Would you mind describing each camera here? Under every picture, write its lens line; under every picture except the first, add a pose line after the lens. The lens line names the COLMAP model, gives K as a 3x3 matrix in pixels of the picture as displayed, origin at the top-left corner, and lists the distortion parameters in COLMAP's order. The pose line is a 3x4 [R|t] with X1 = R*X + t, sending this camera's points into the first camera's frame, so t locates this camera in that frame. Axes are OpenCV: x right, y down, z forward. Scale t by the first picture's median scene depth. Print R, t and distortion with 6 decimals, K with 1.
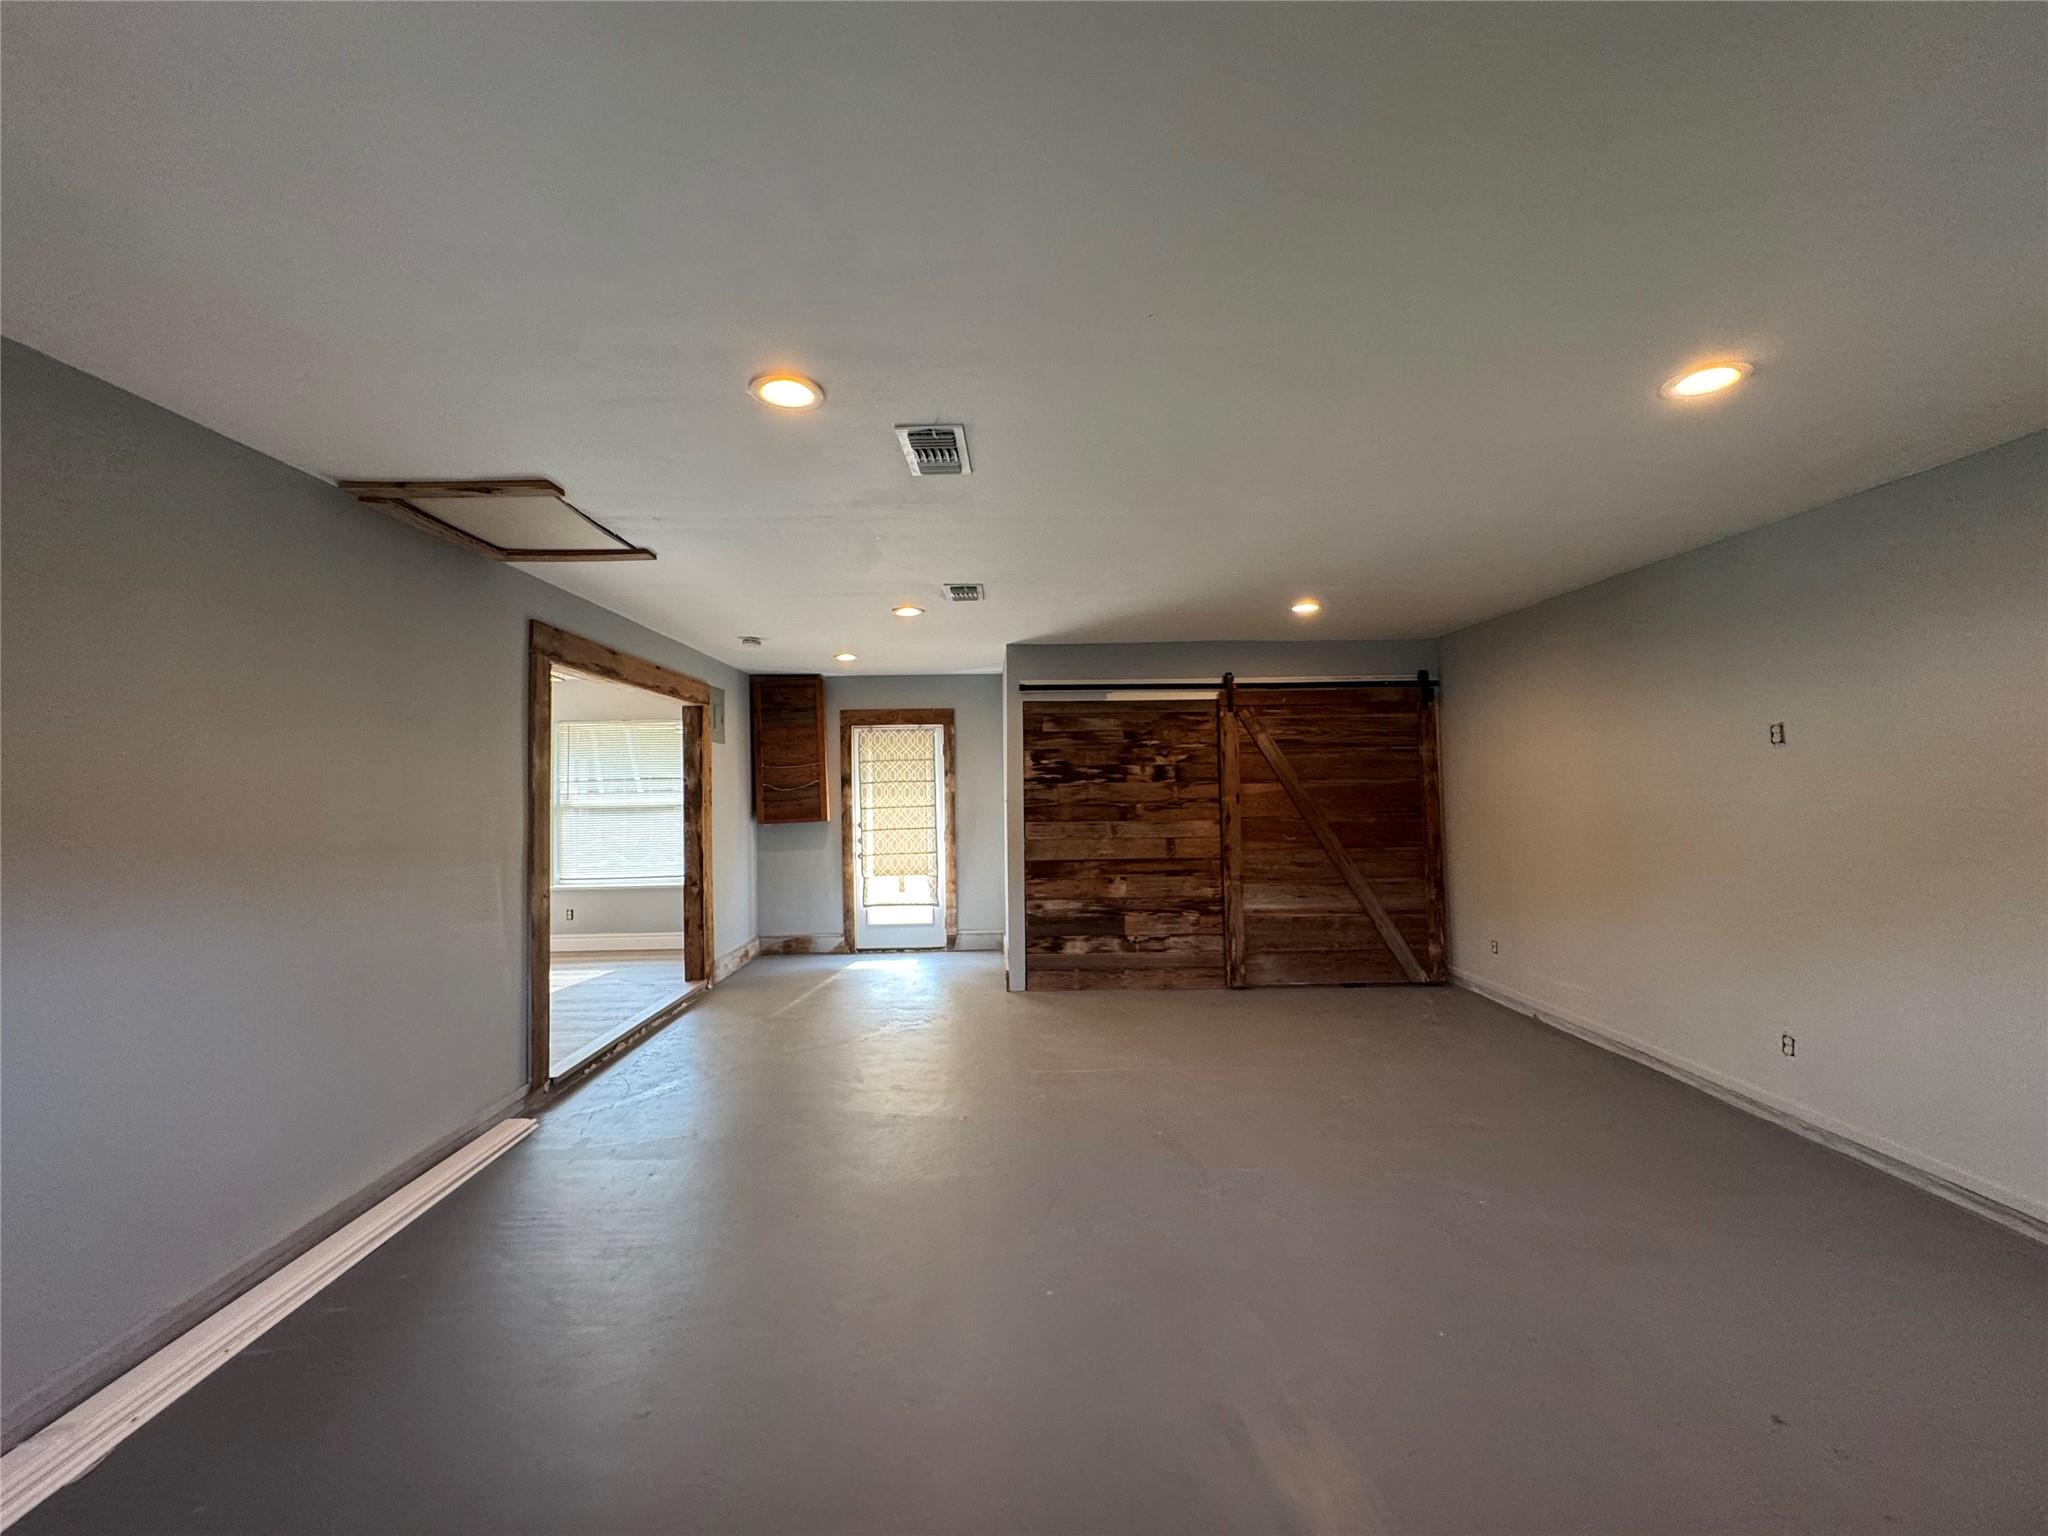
lens RADIAL K [[819.0, 0, 1021.1], [0, 819.0, 766.5], [0, 0, 1]] dist [-0.002712, 0.001692]
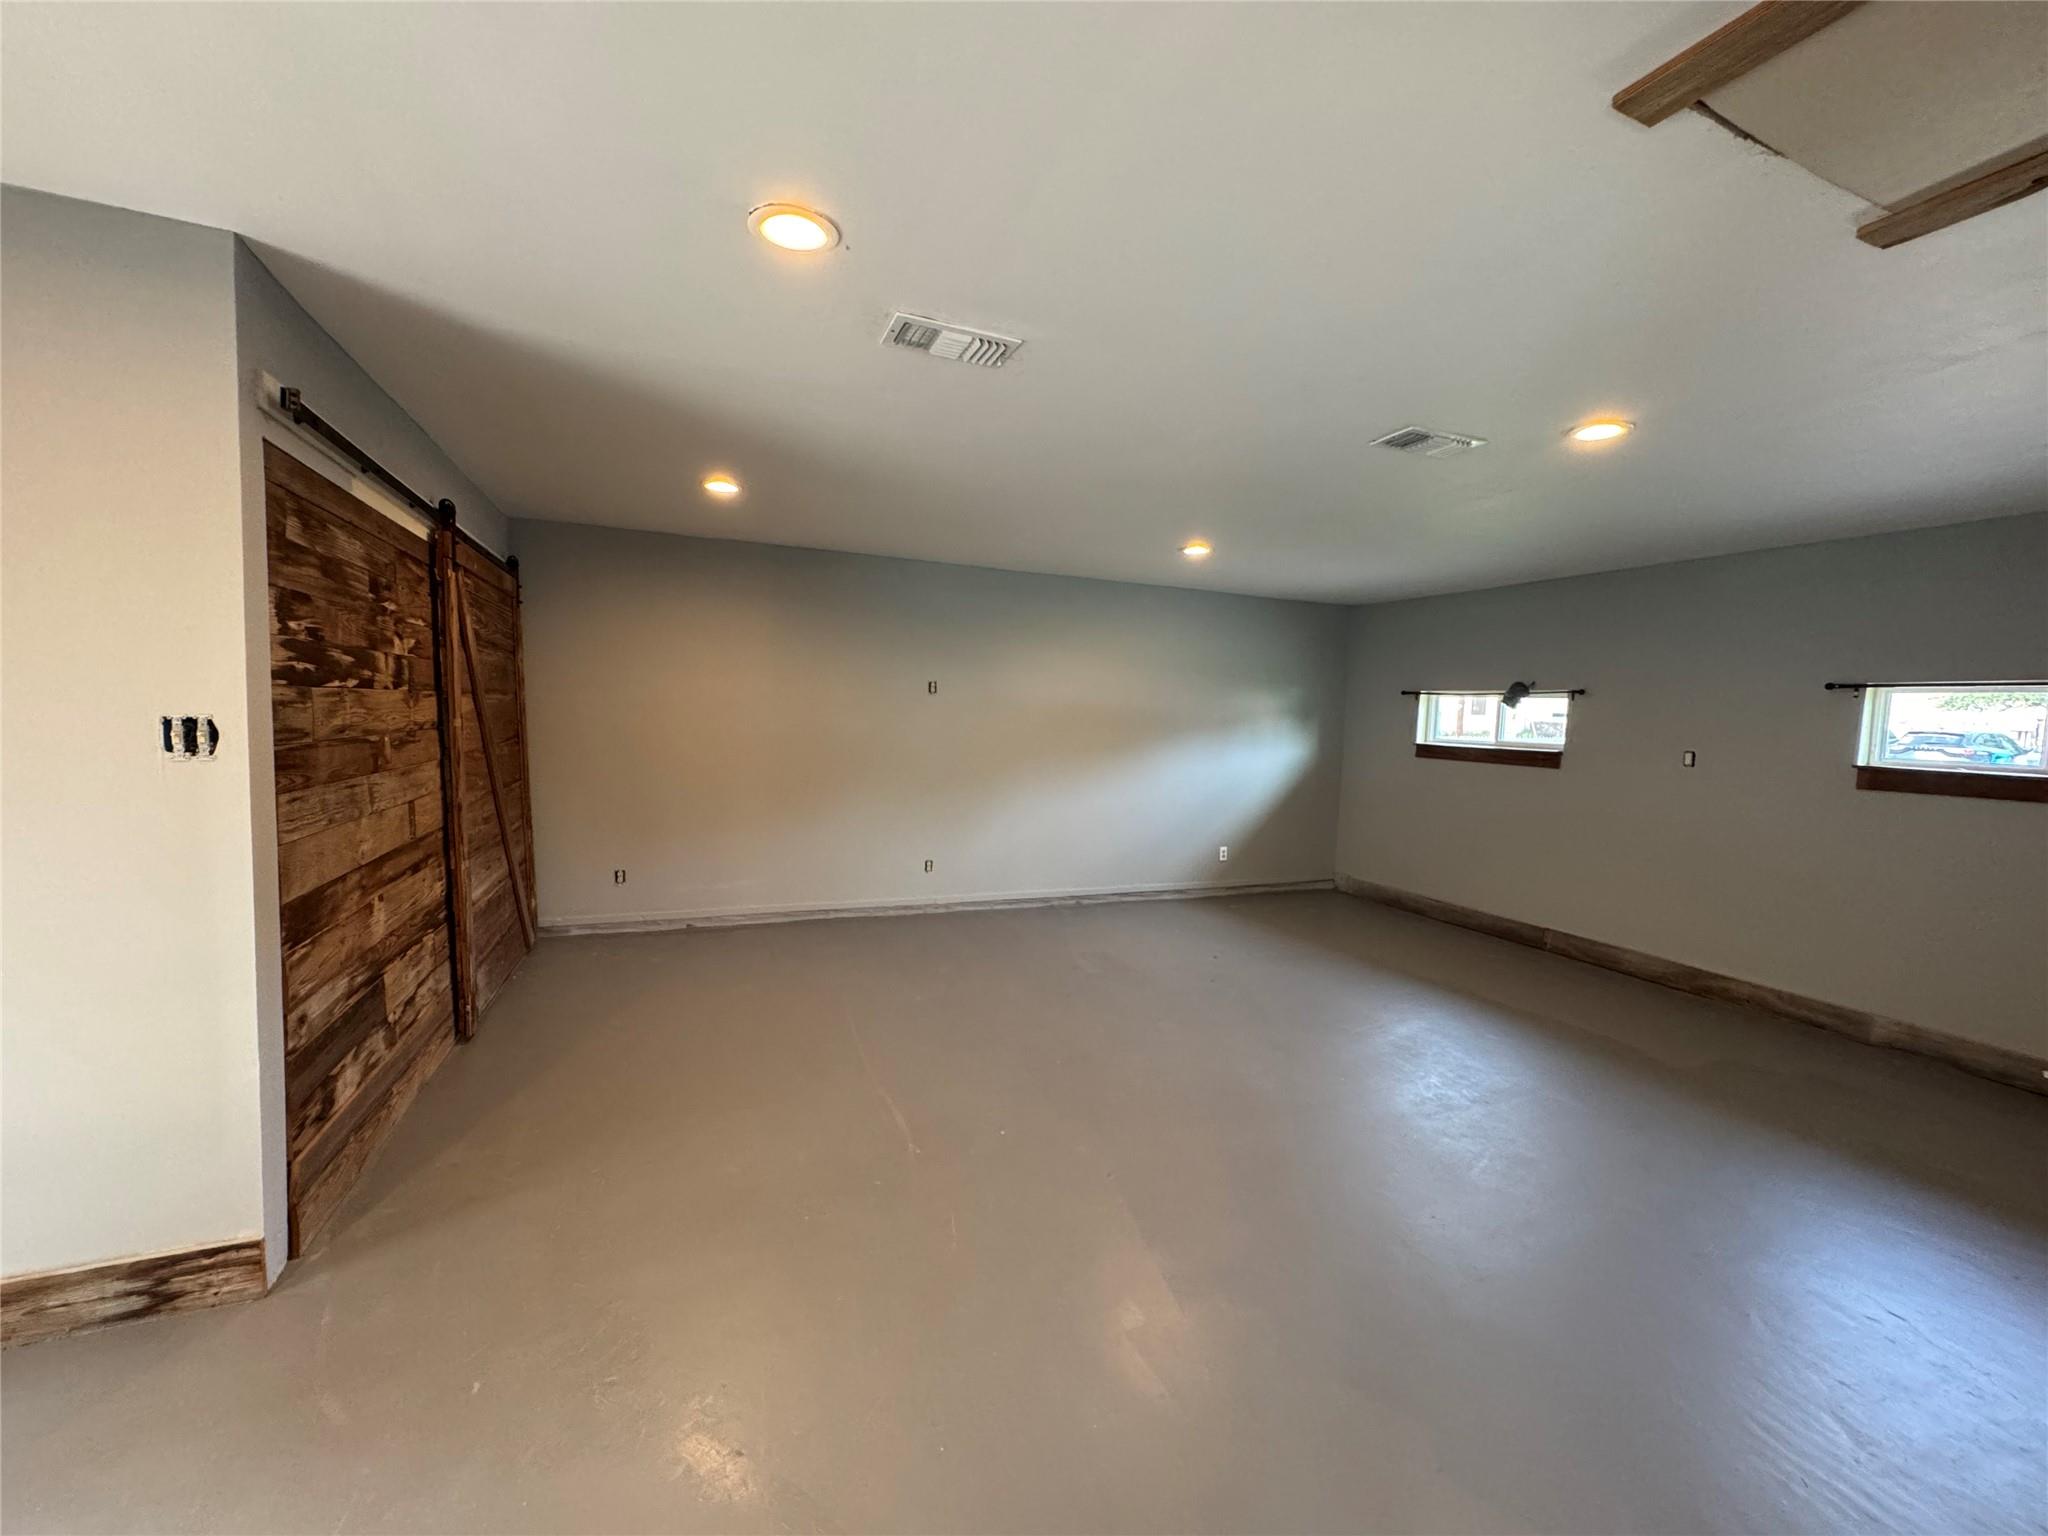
lens RADIAL K [[819.0, 0, 1029.0], [0, 819.0, 766.2], [0, 0, 1]] dist [-0.002712, 0.001692]
pose [[-0.368715, -0.059927, 0.927609, -0.443311], [-0.053765, 0.997624, 0.043080, 0.024259], [-0.927986, -0.033988, -0.371061, 0.859681]]
